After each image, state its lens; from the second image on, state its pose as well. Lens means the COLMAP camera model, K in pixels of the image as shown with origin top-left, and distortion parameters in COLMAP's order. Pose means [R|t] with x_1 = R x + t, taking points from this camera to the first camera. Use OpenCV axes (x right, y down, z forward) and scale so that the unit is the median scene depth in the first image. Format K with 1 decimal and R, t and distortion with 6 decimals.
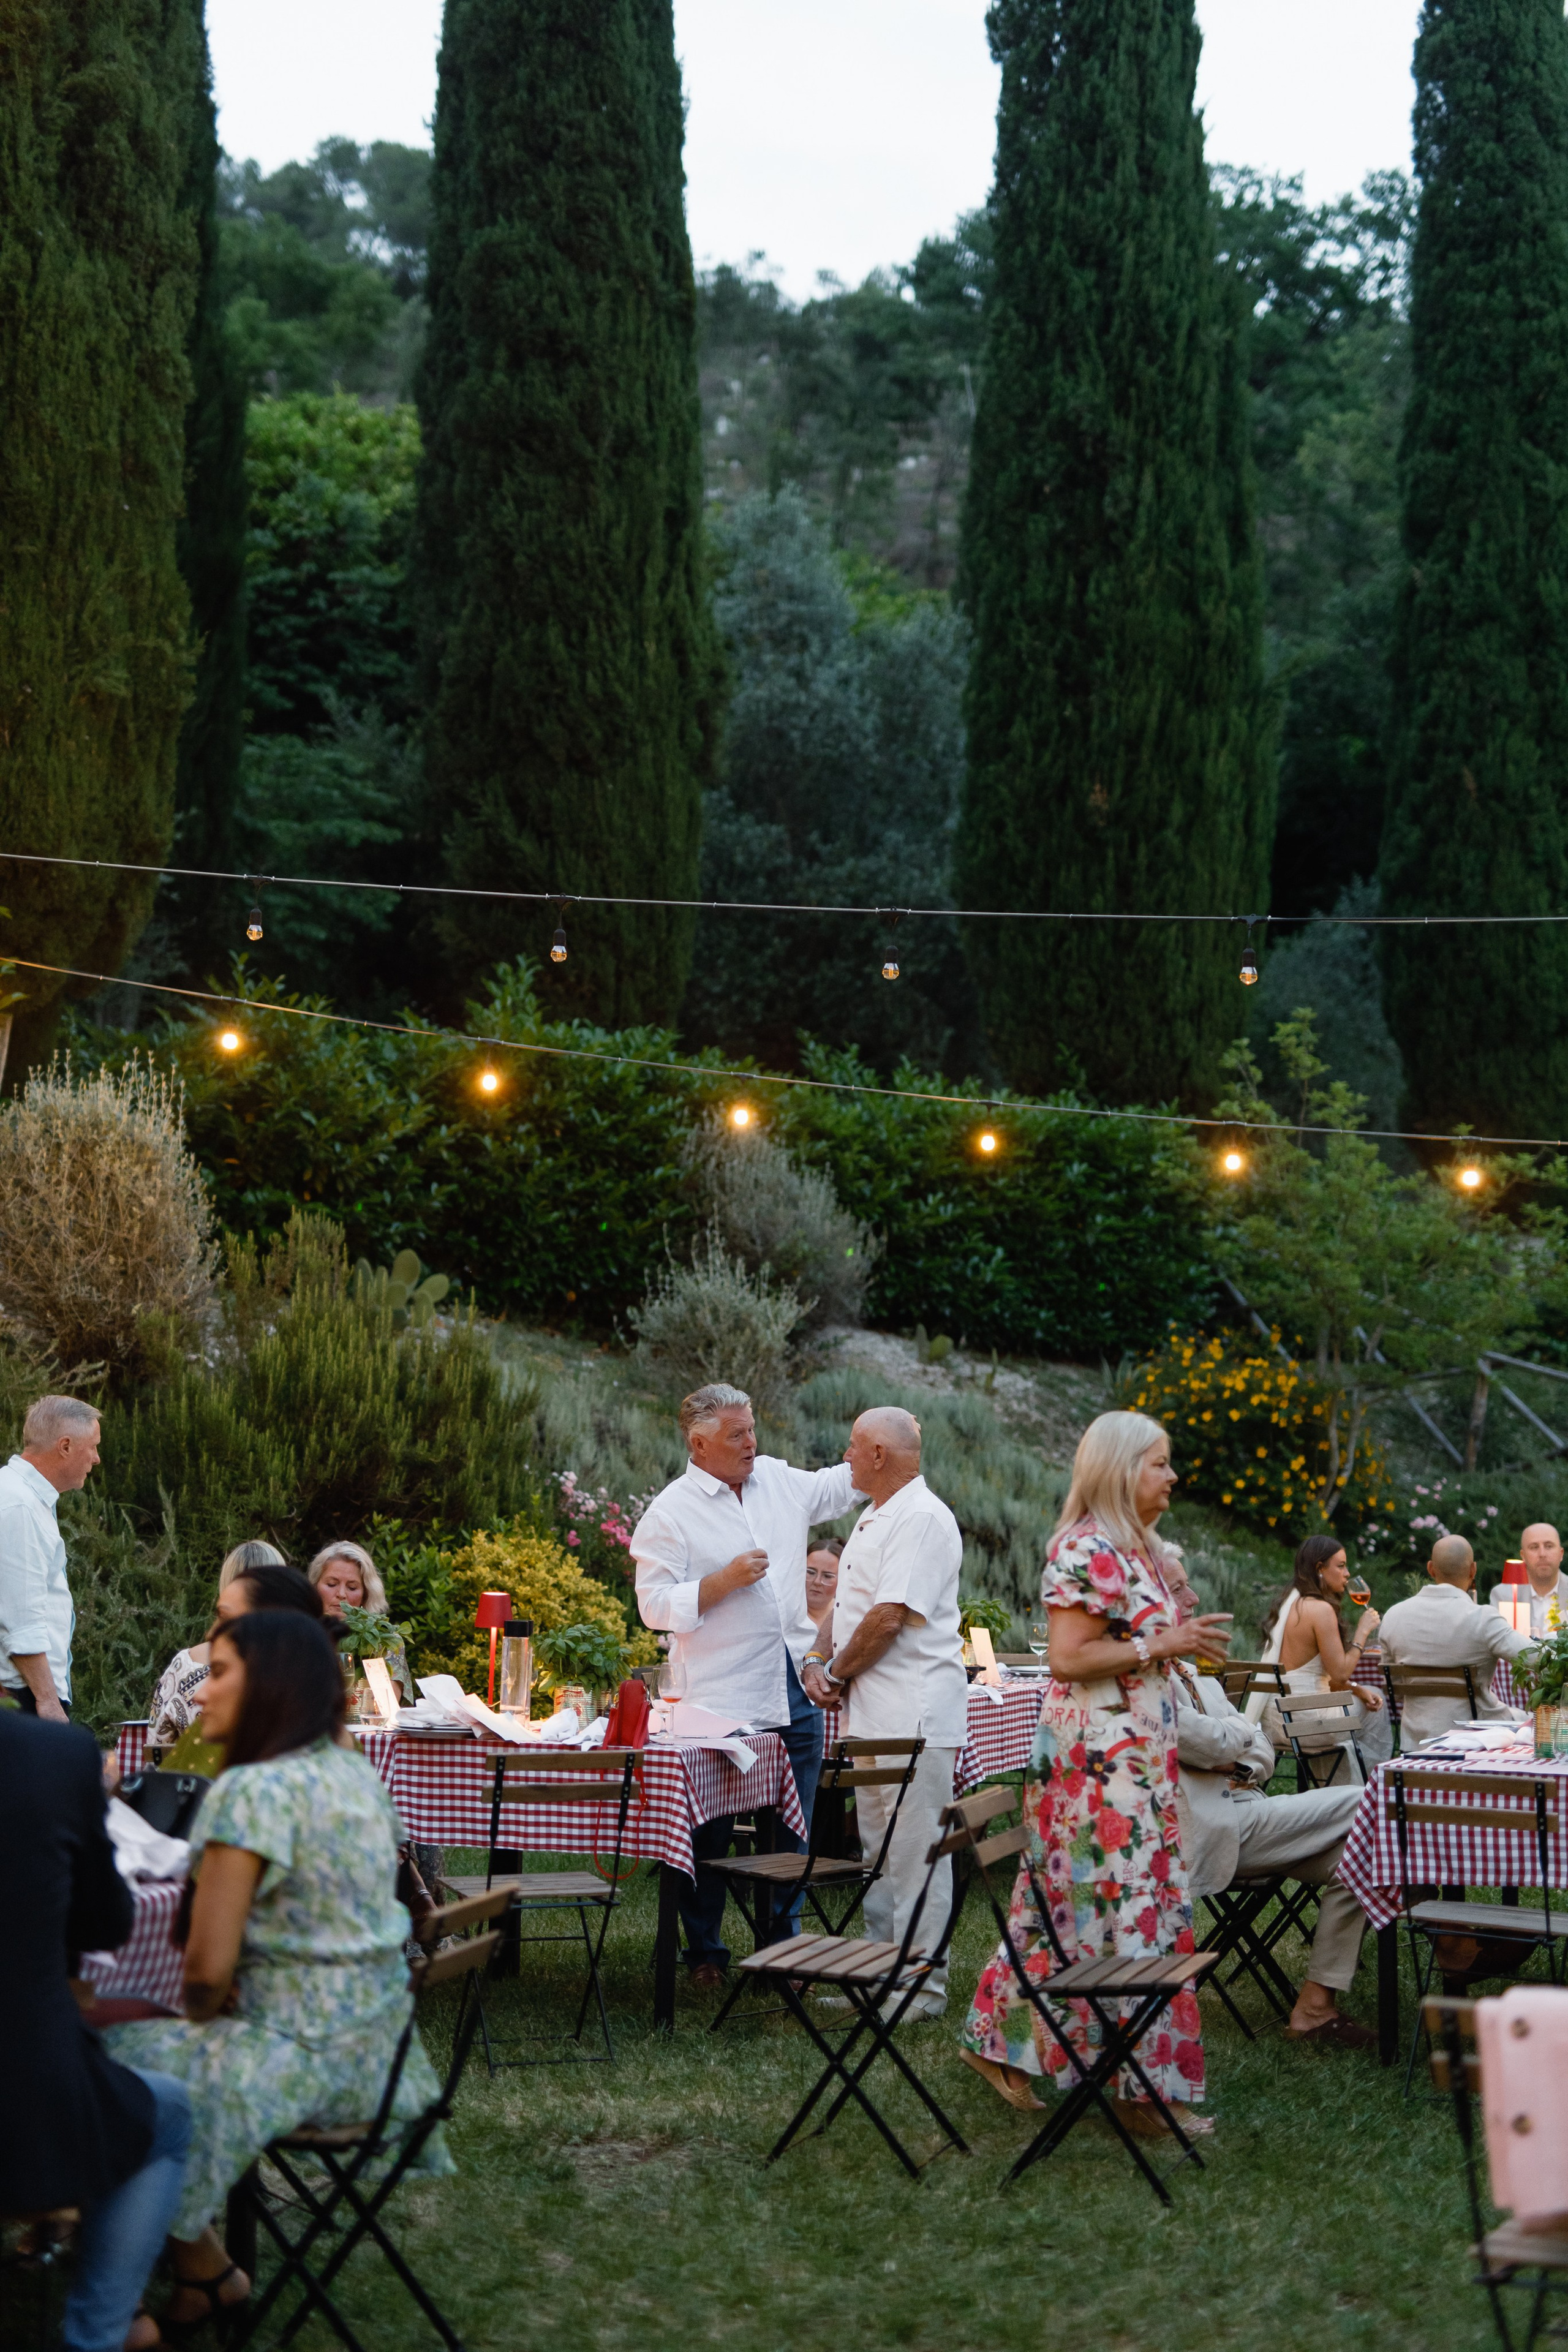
lens RADIAL K [[3309.4, 0, 780.1], [0, 3309.4, 1187.6], [0, 0, 1]] dist [0.011221, 0.000000]
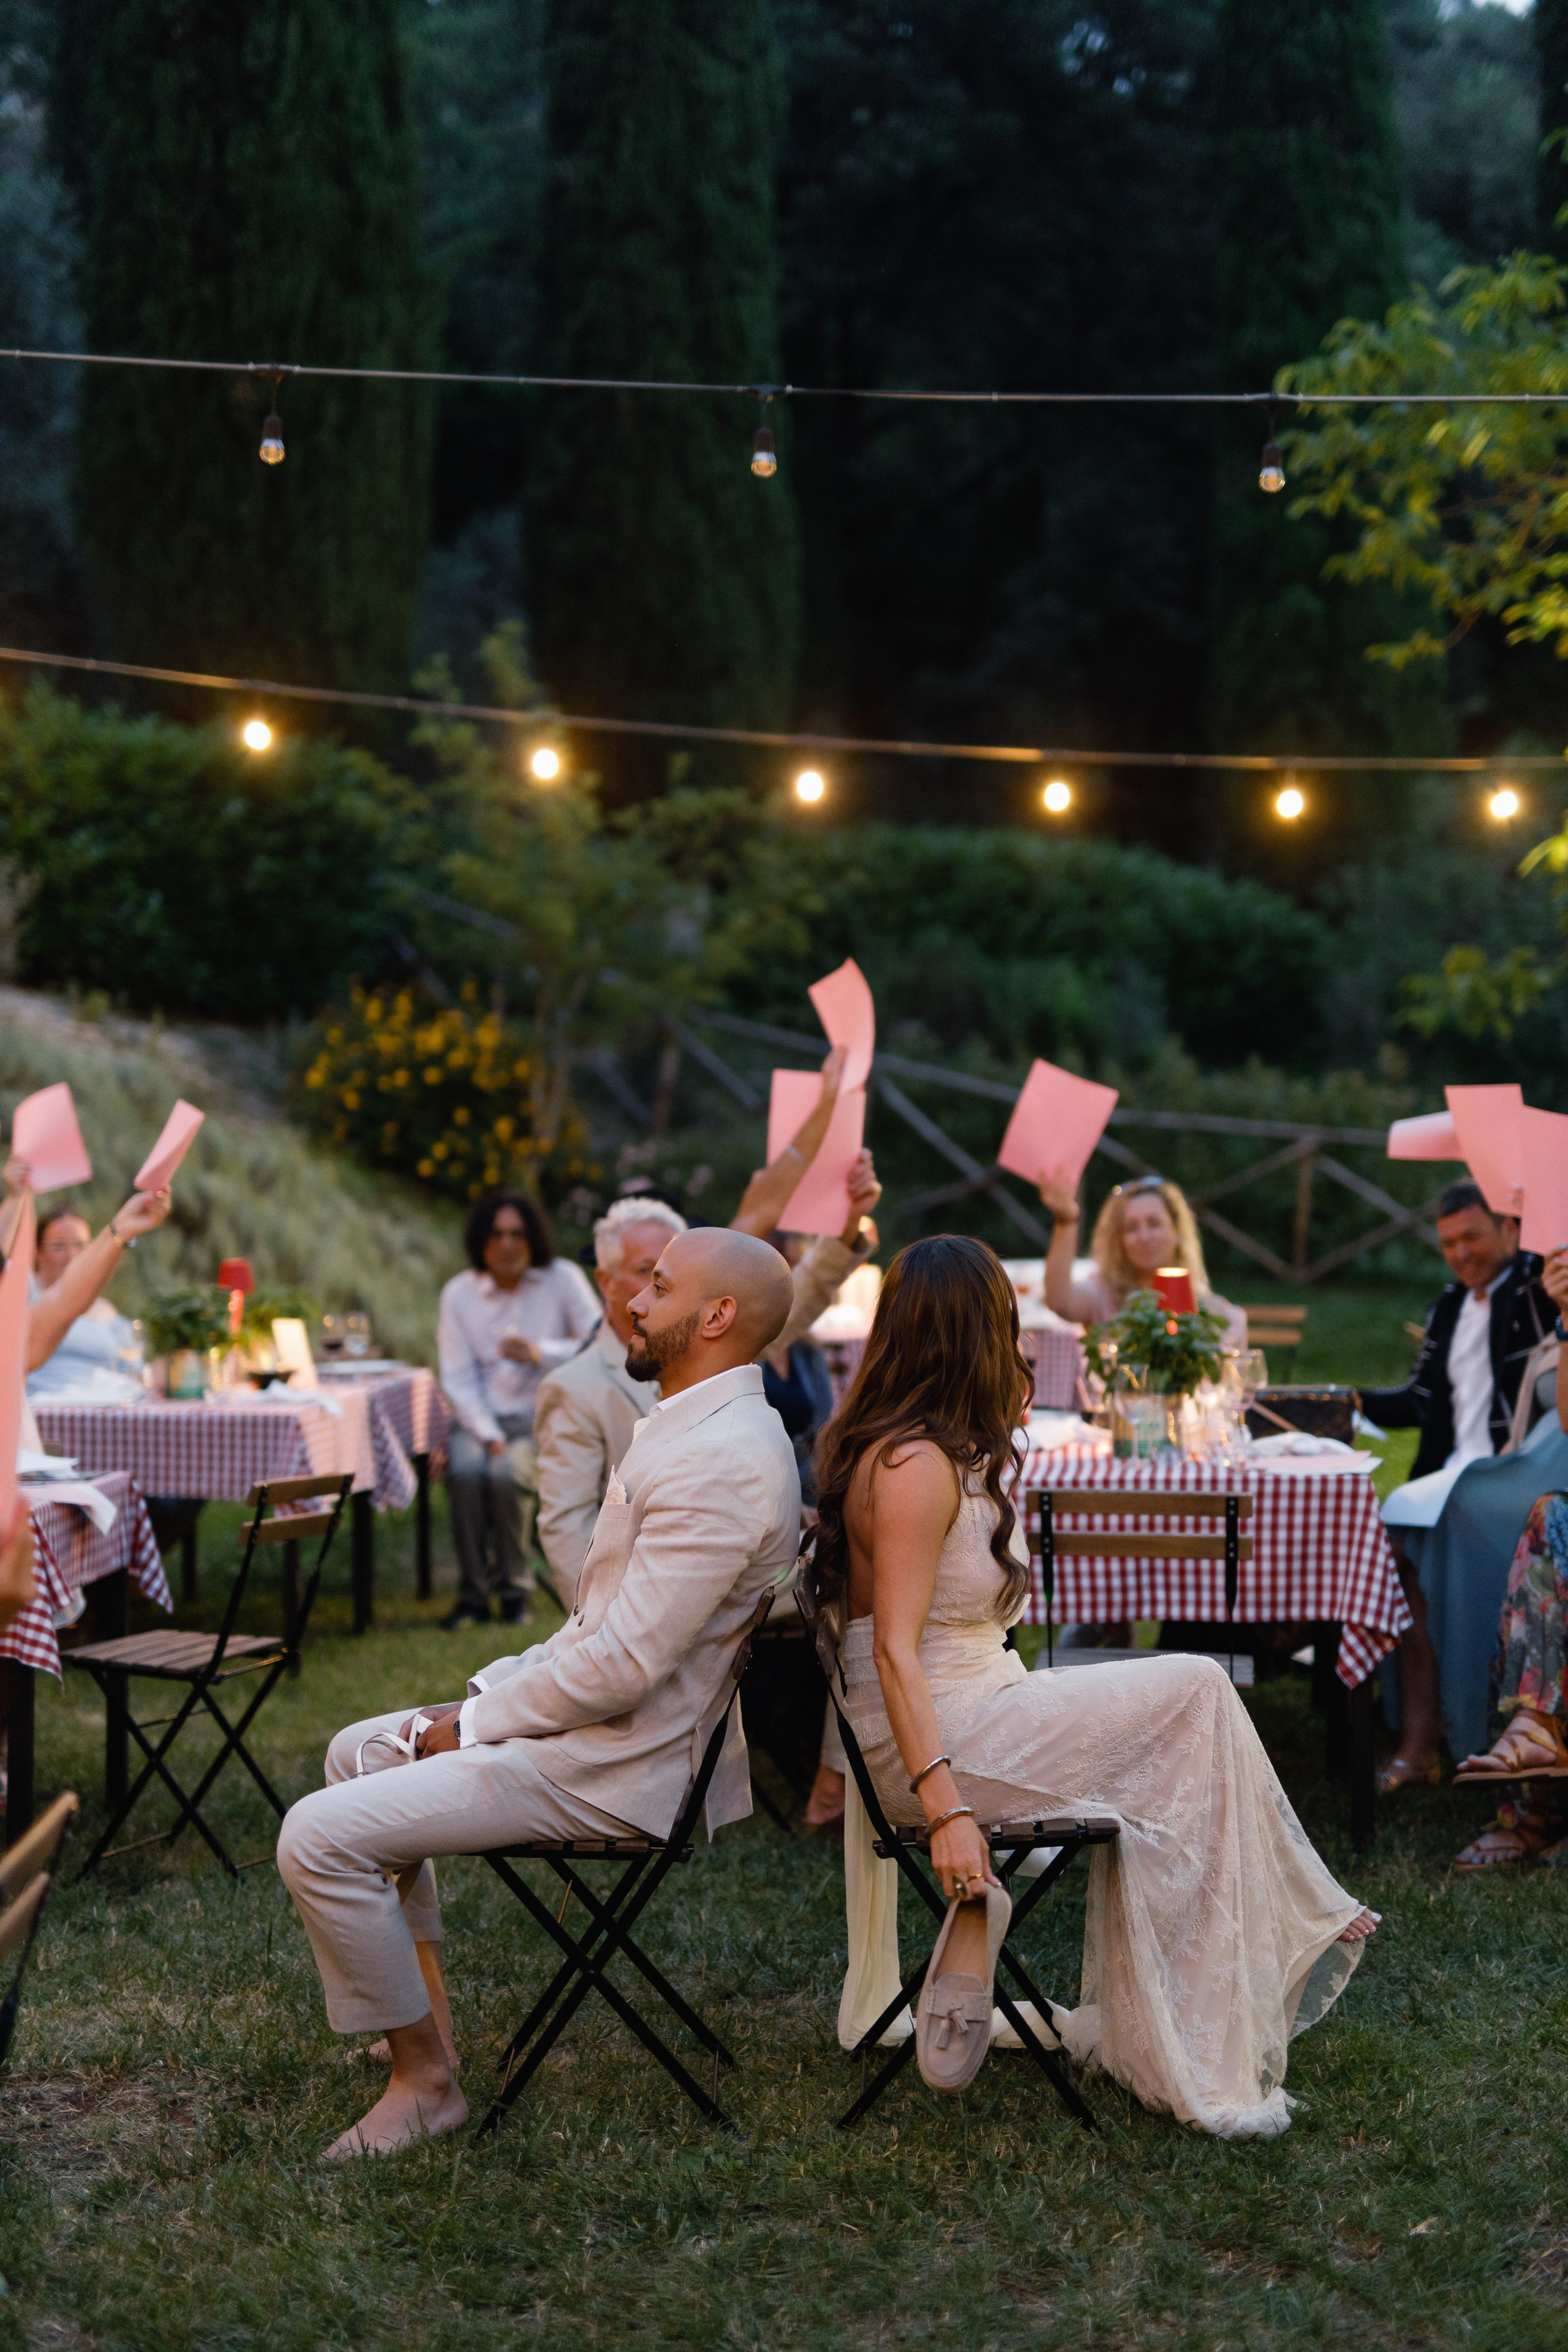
lens RADIAL K [[3309.4, 0, 793.7], [0, 3309.4, 1180.9], [0, 0, 1]] dist [0.011221, 0.000000]
pose [[0.956633, -0.025617, 0.290168, -0.037547], [-0.001891, 0.995558, 0.094128, 0.013889], [-0.291290, -0.090595, 0.952335, 0.124121]]
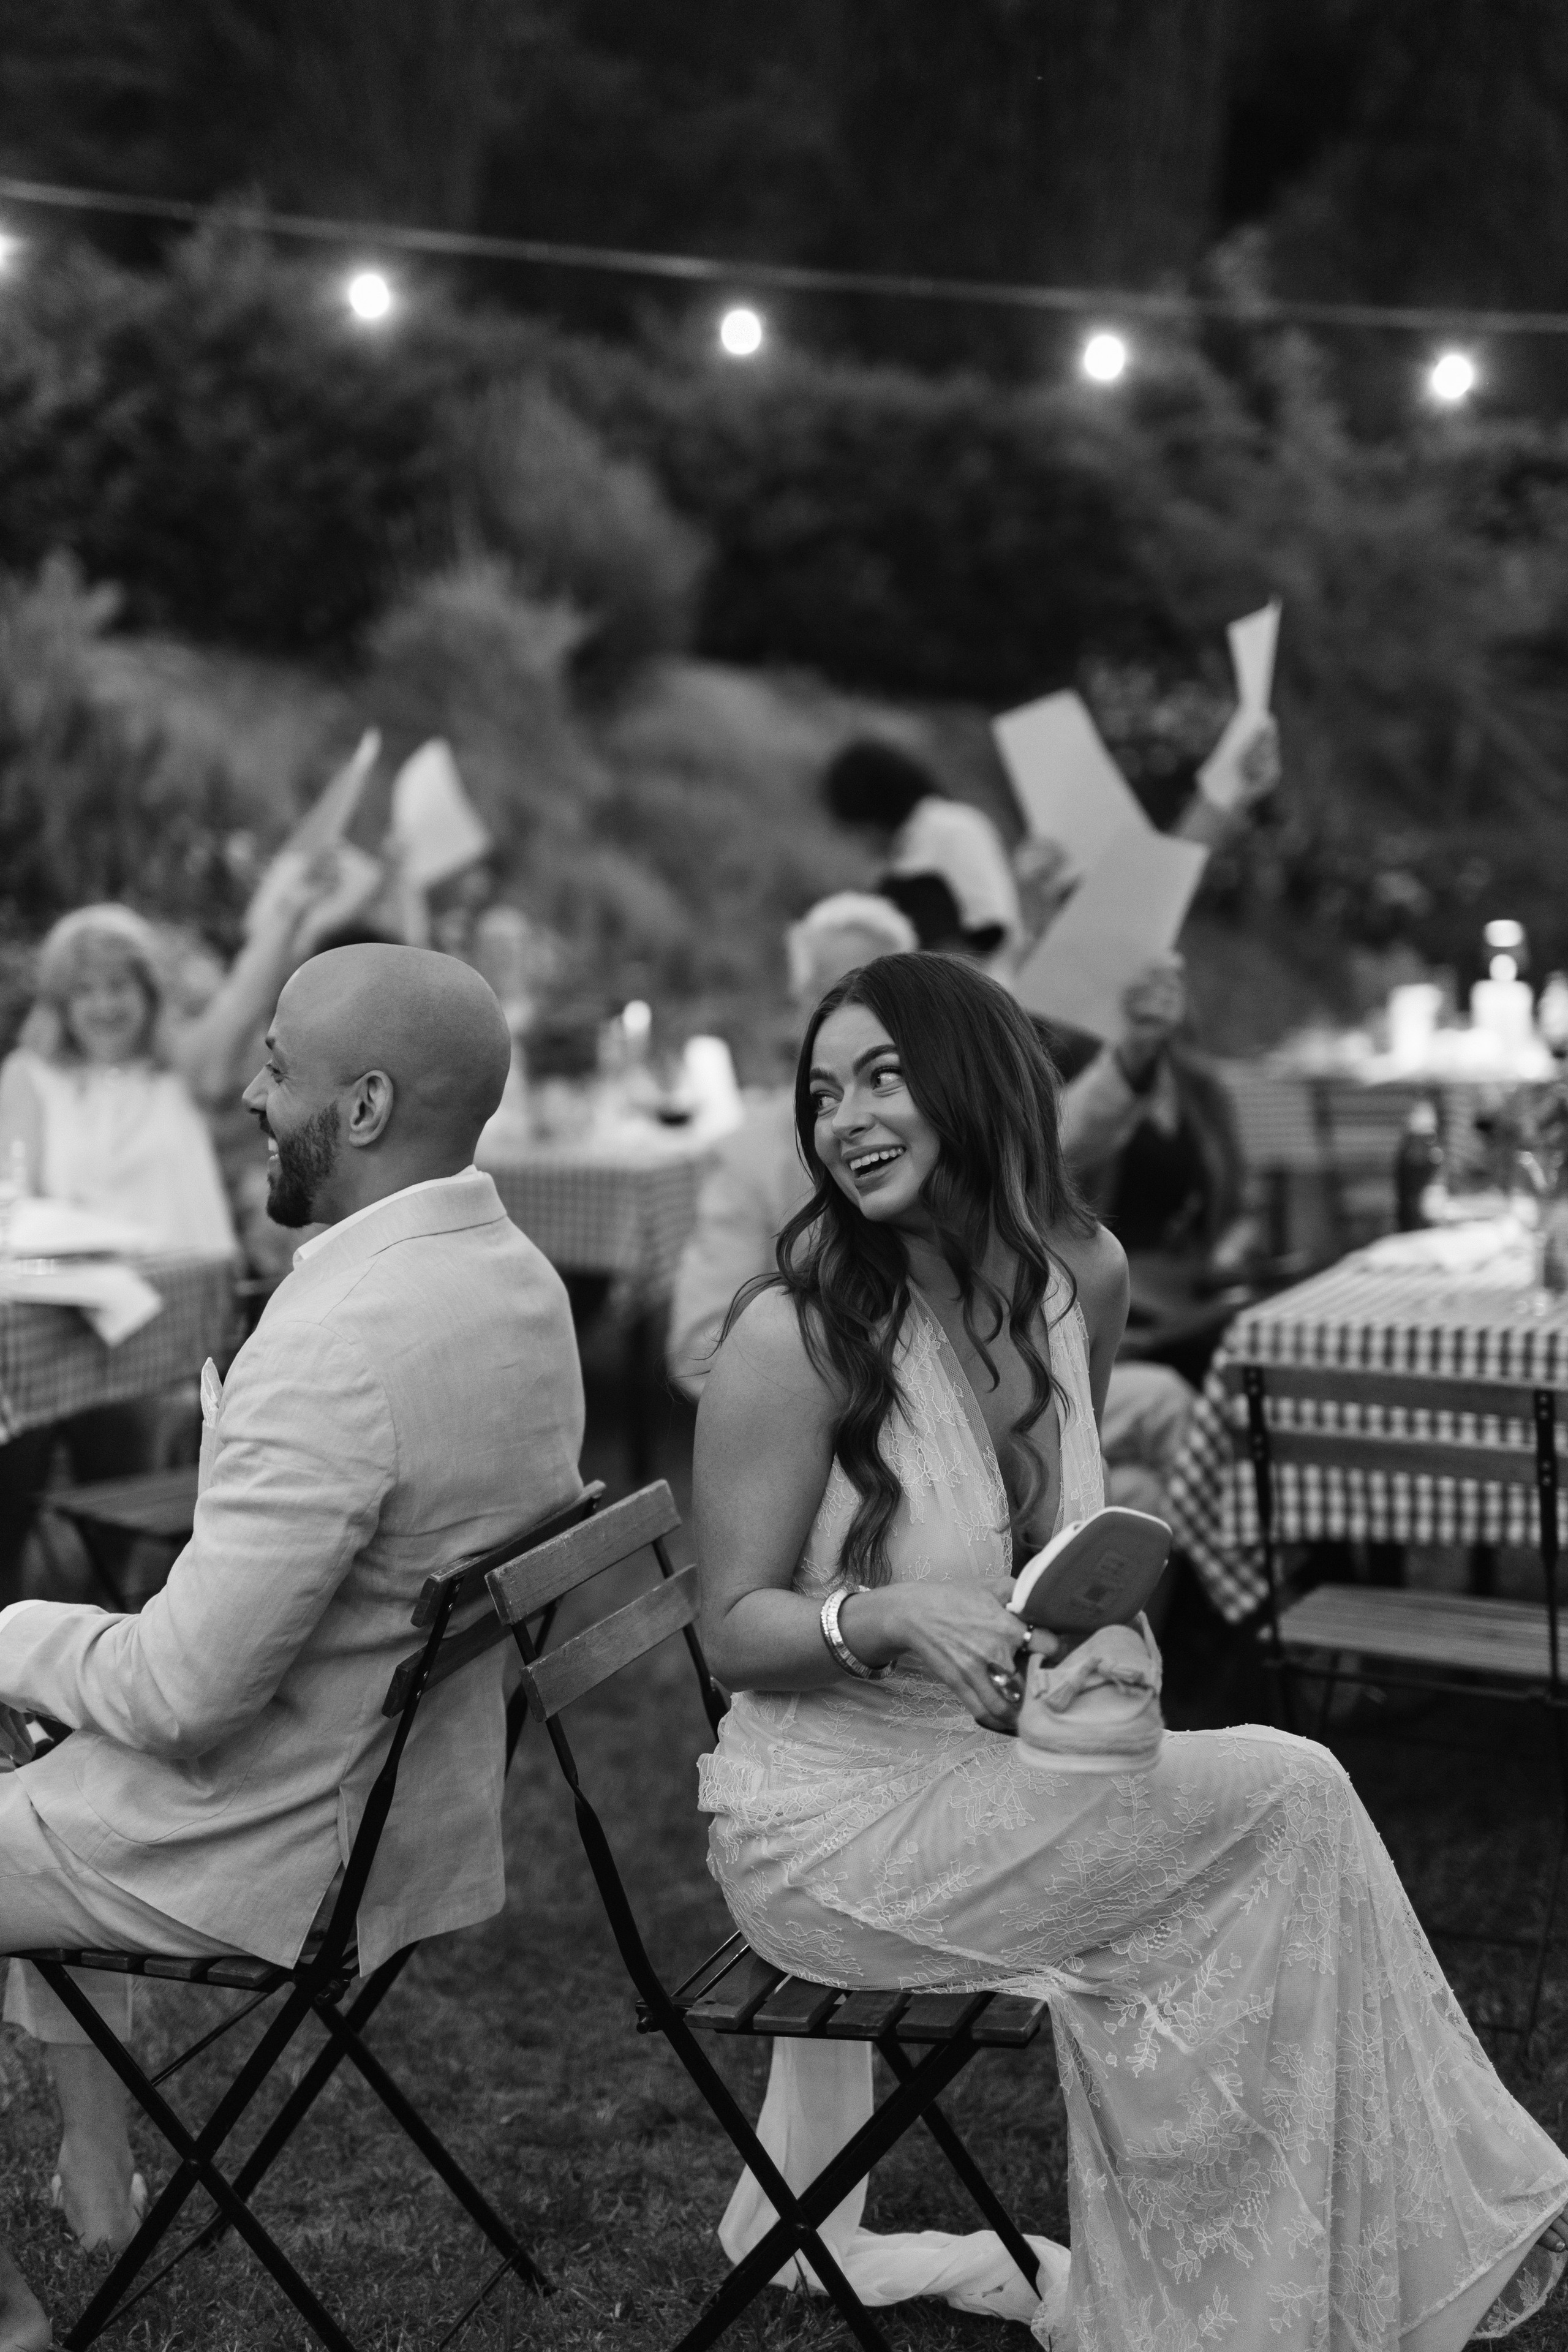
lens RADIAL K [[3309.4, 0, 778.2], [0, 3309.4, 1177.7], [0, 0, 1]] dist [0.011221, 0.000000]
pose [[0.999820, -0.018954, 0.000448, 0.049032], [0.018562, 0.983427, 0.180353, 0.025210], [-0.003859, -0.180313, 0.983602, 0.221081]]
